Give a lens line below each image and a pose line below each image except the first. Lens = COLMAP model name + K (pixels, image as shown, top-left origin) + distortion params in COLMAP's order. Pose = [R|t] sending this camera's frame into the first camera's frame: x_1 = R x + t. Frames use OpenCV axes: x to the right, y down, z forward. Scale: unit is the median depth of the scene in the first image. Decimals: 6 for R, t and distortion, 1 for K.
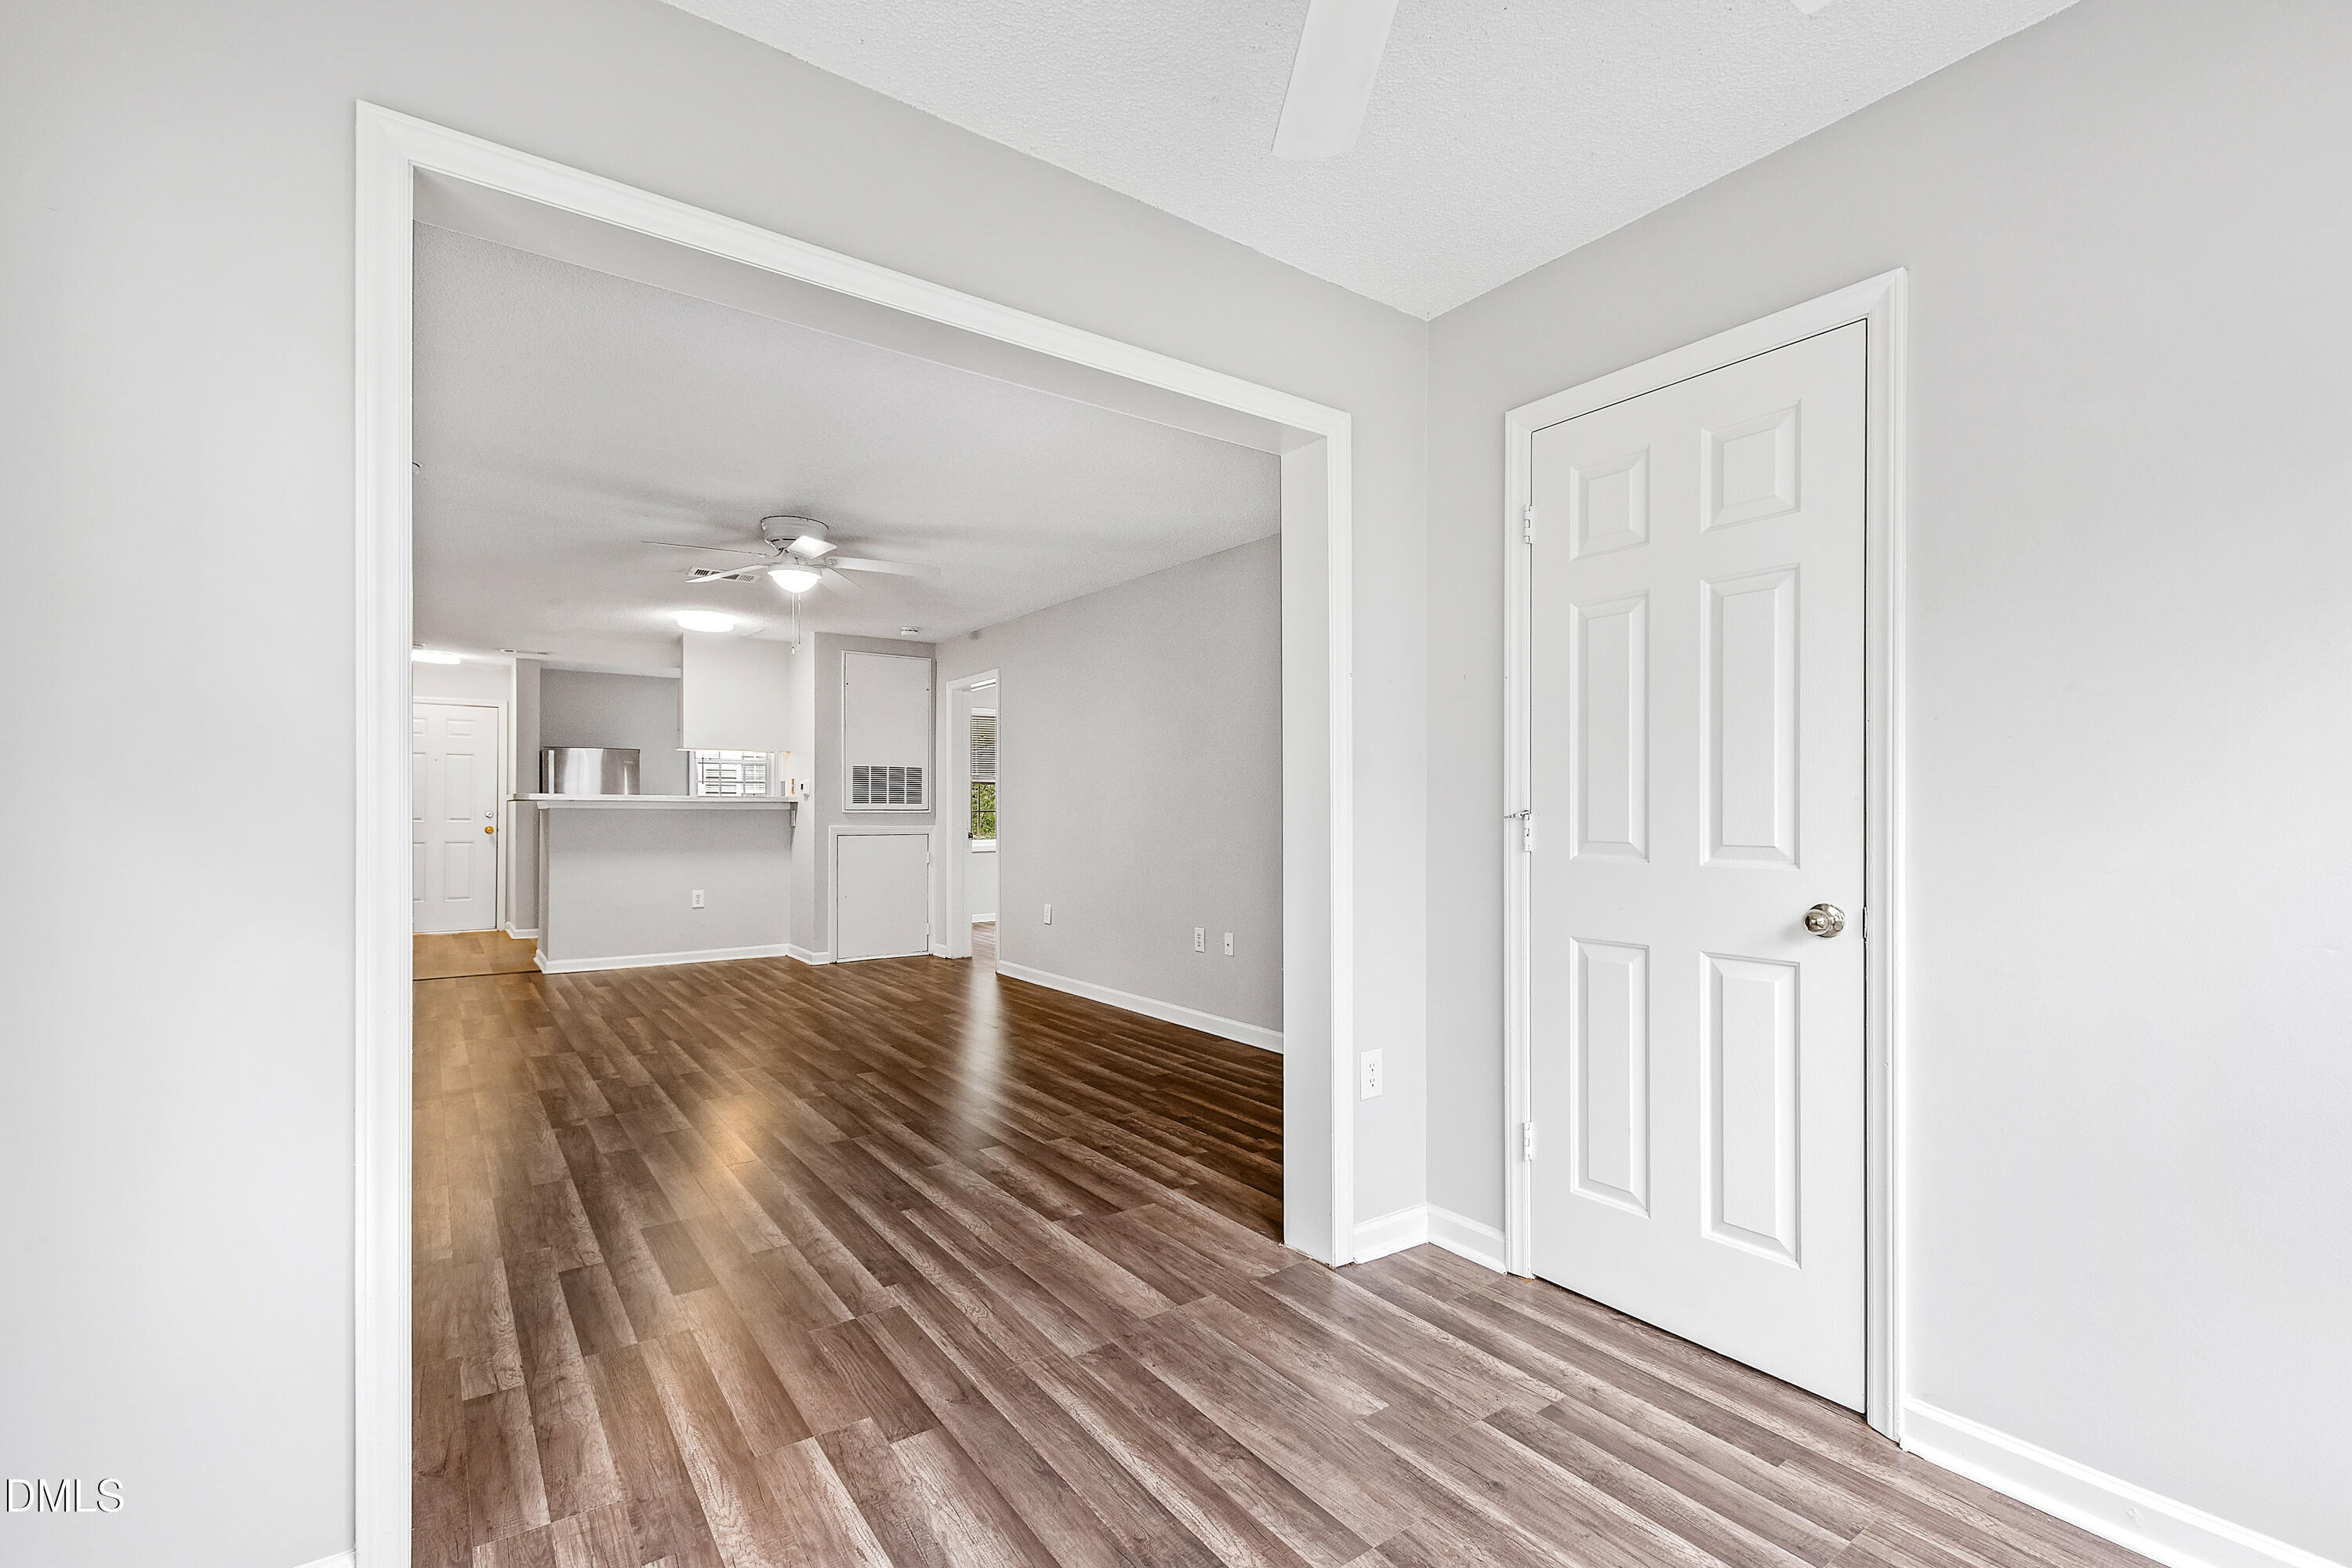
lens RADIAL K [[1034.4, 0, 1212.8], [0, 1034.4, 807.7], [0, 0, 1]] dist [0.007570, -0.004515]
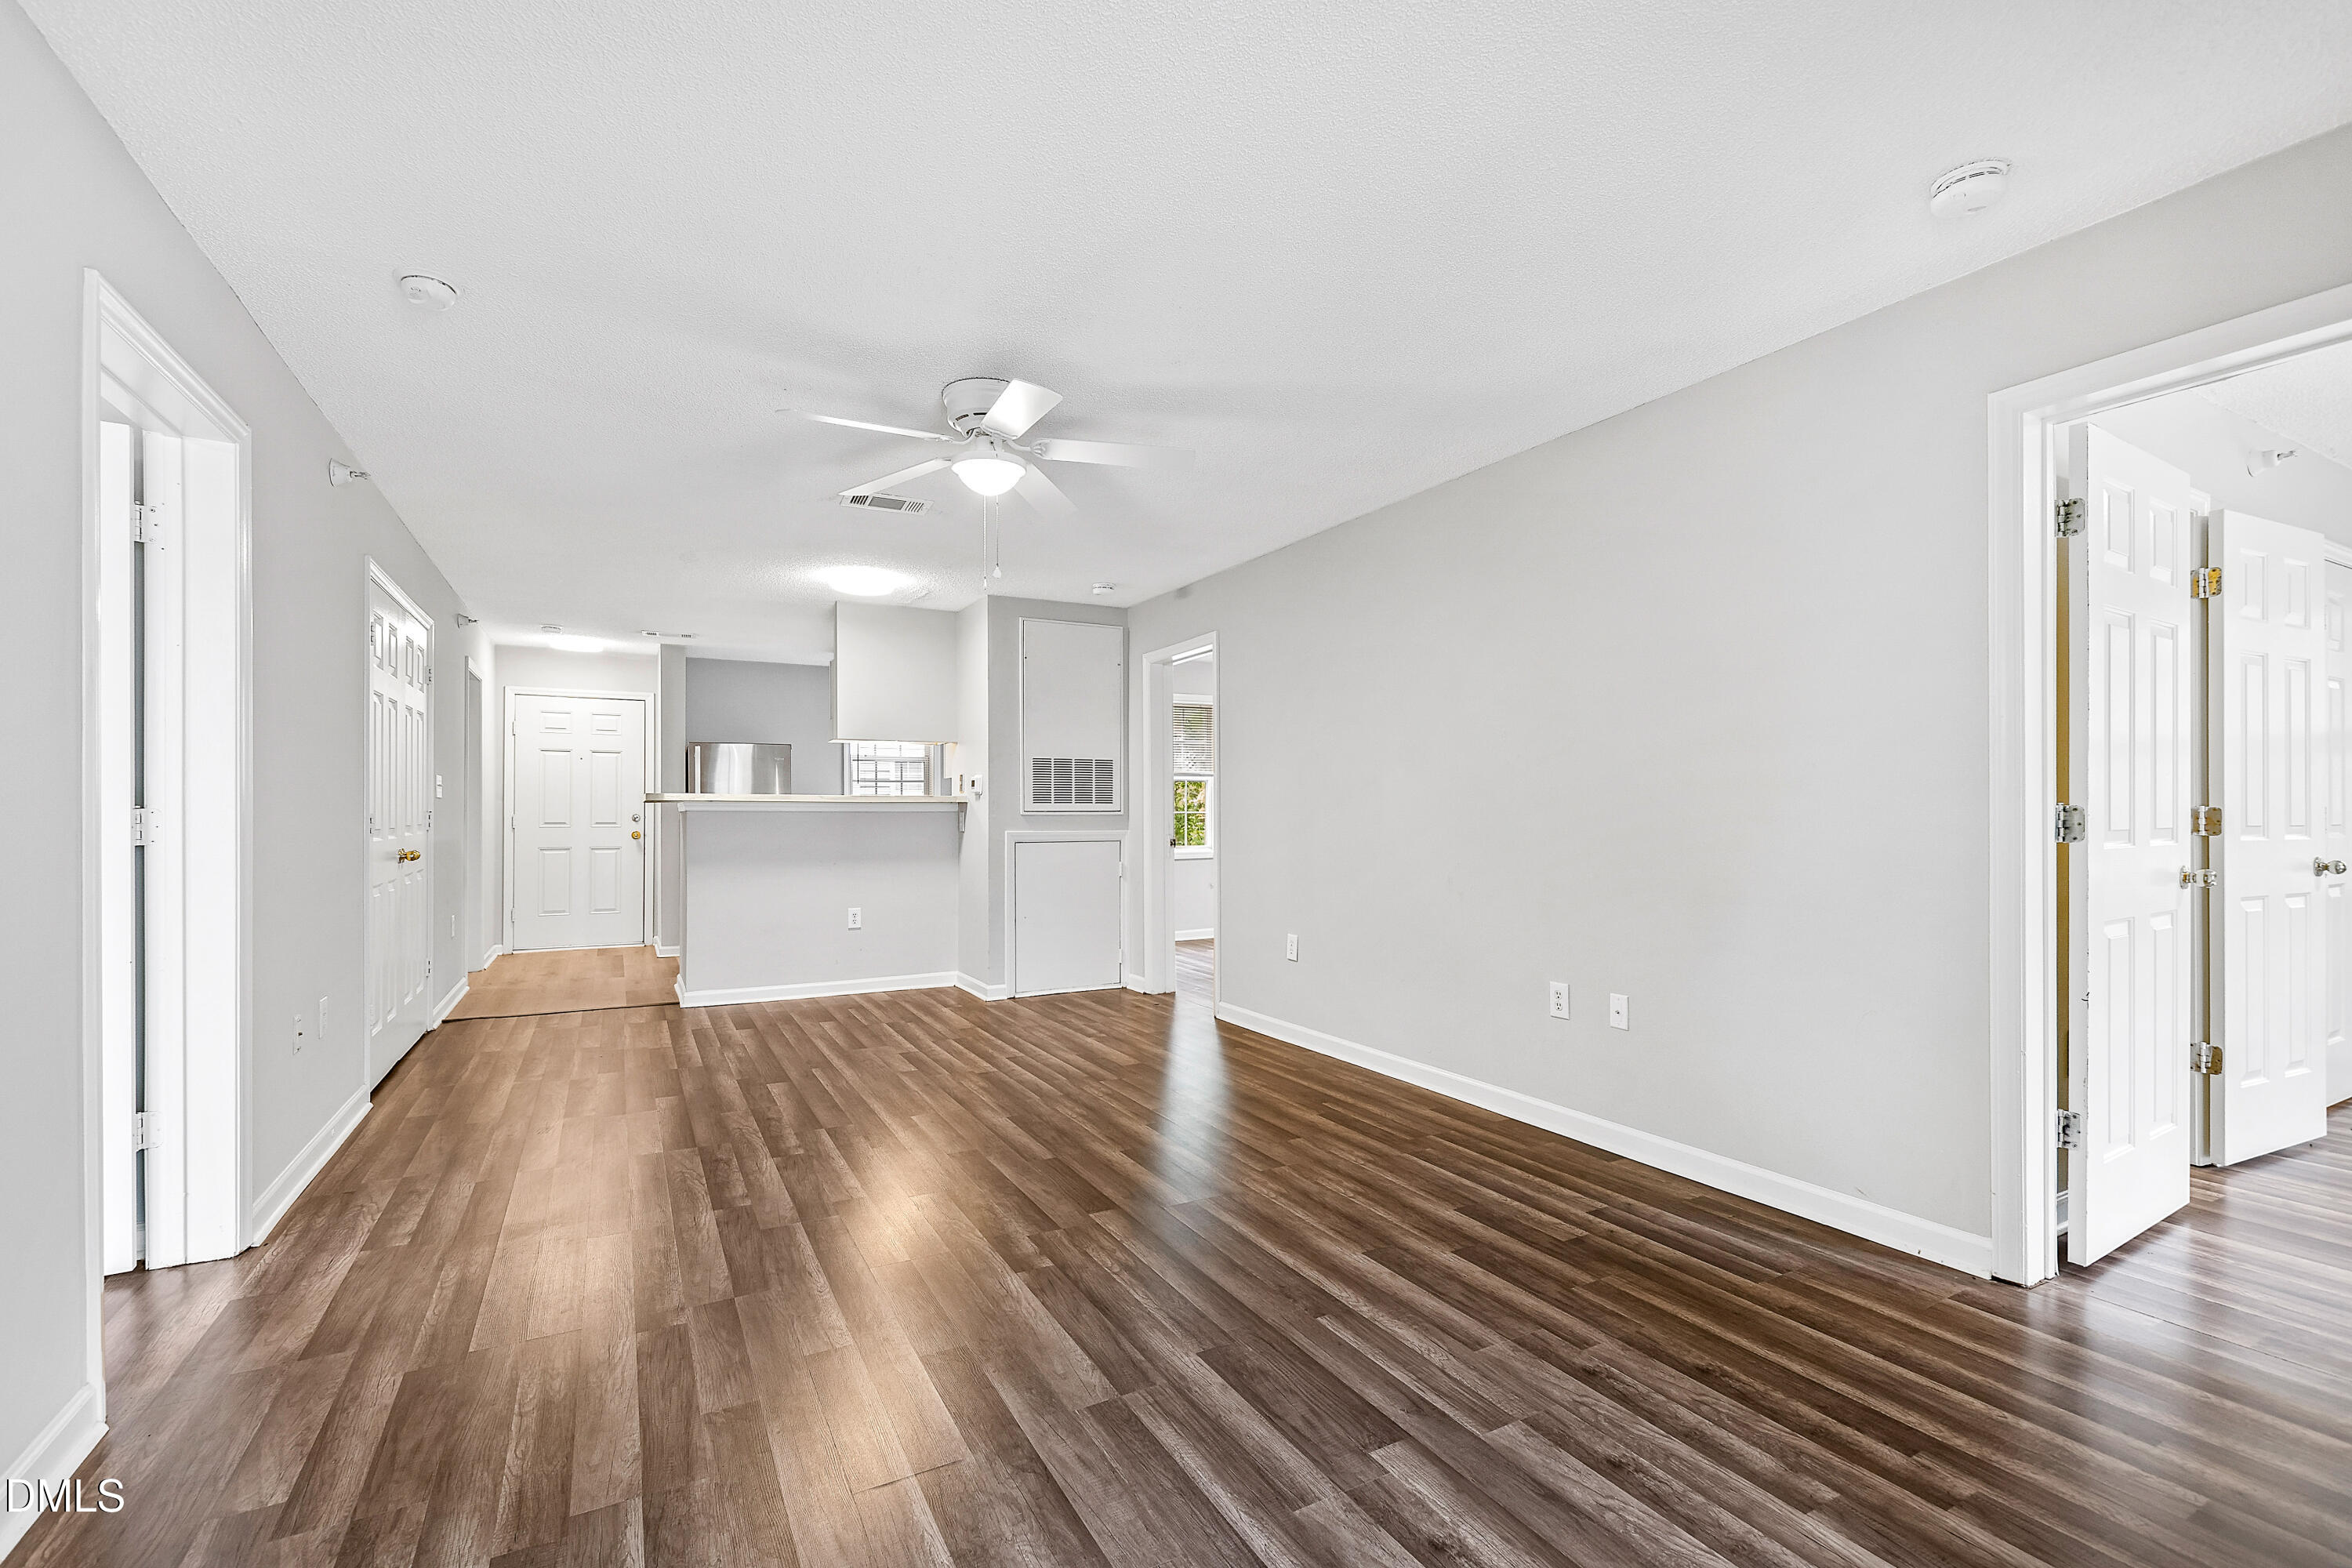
lens RADIAL K [[1034.4, 0, 1203.1], [0, 1034.4, 808.1], [0, 0, 1]] dist [0.007570, -0.004515]
pose [[0.991100, -0.004333, -0.133053, -0.122972], [0.004169, 0.999990, -0.001515, 0.002068], [0.133058, 0.000947, 0.991108, 0.241969]]
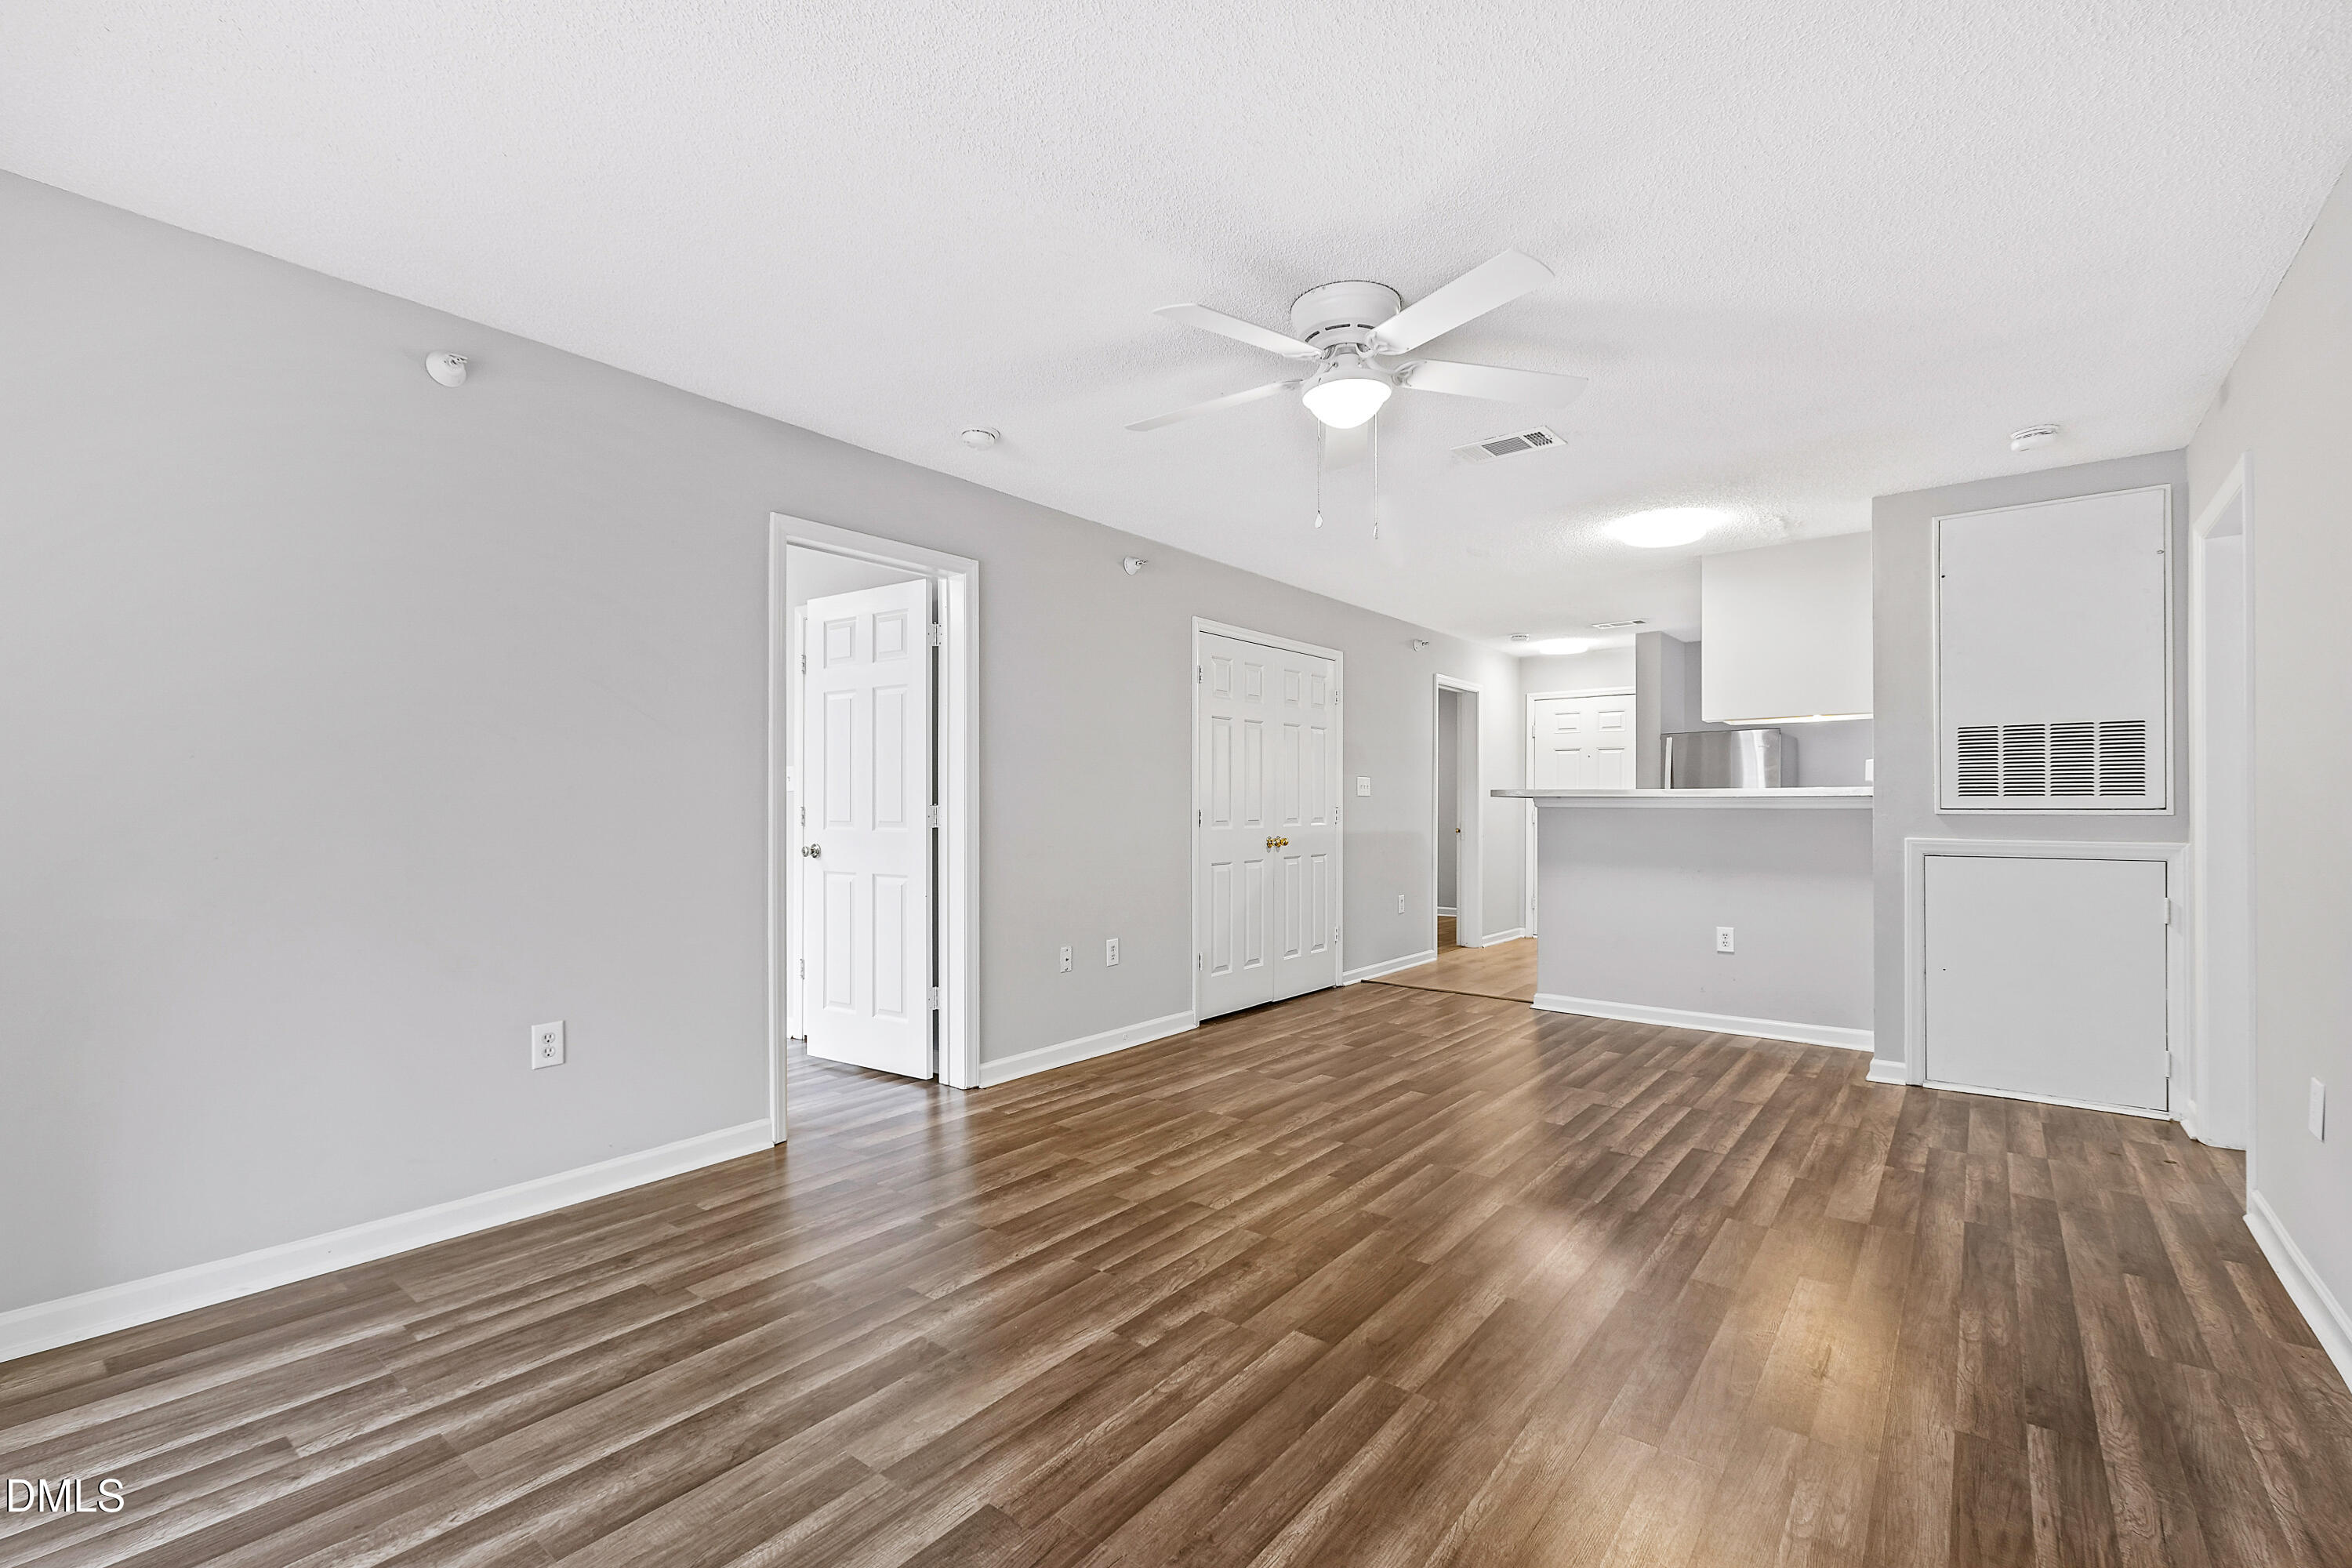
lens RADIAL K [[1034.4, 0, 1150.9], [0, 1034.4, 815.2], [0, 0, 1]] dist [0.007570, -0.004515]
pose [[0.234586, 0.004365, -0.972086, 0.084865], [0.000772, 0.999989, 0.004677, 0.003221], [0.972095, -0.001848, 0.234580, 0.542721]]
